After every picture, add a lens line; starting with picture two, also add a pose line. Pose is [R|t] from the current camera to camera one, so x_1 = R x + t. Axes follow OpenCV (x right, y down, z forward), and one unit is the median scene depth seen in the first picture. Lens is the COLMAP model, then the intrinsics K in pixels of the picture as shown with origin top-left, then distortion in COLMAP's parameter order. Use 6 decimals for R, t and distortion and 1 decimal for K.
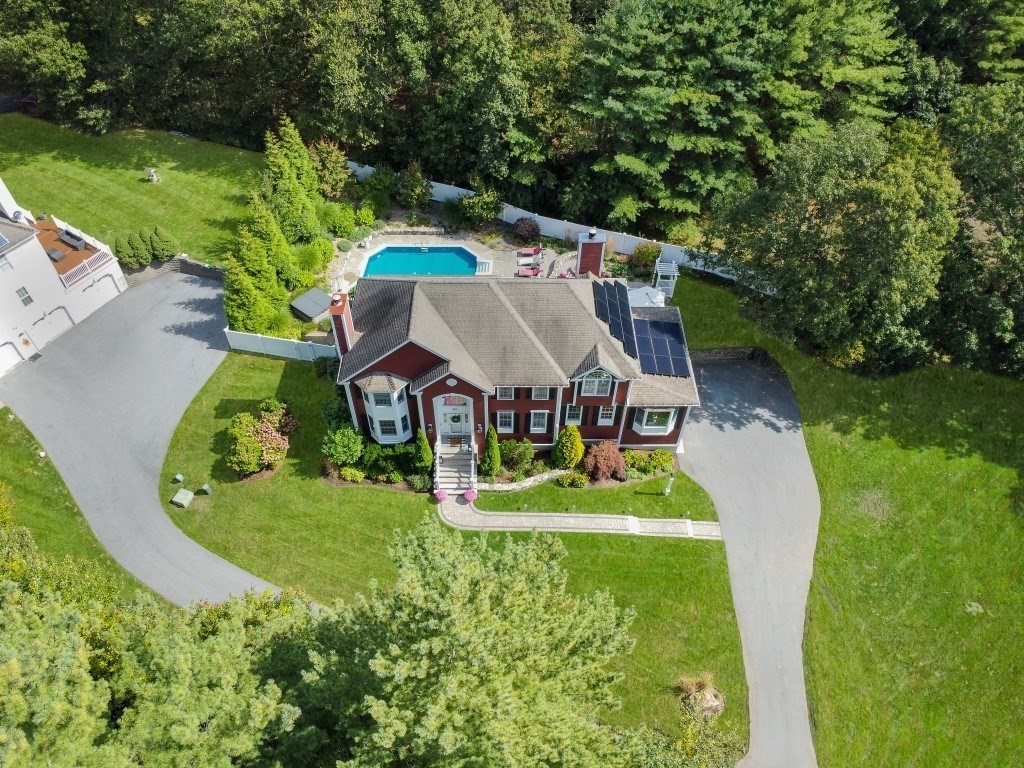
lens RADIAL K [[709.8, 0, 512.0], [0, 709.8, 384.0], [0, 0, 1]] dist [-0.000345, -0.001584]
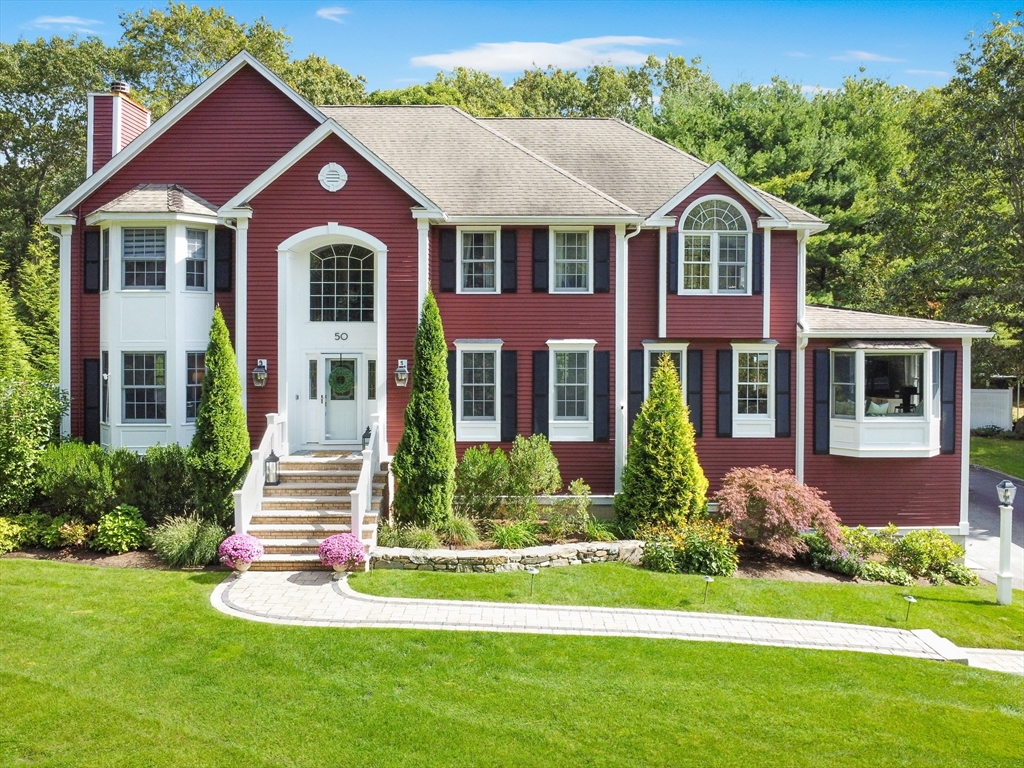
lens RADIAL K [[709.8, 0, 512.0], [0, 709.8, 384.0], [0, 0, 1]] dist [-0.000345, -0.001584]
pose [[0.999953, -0.009453, -0.001925, 0.008662], [0.004748, 0.655973, -0.754769, 0.327497], [0.008398, 0.754725, 0.655988, 0.771486]]
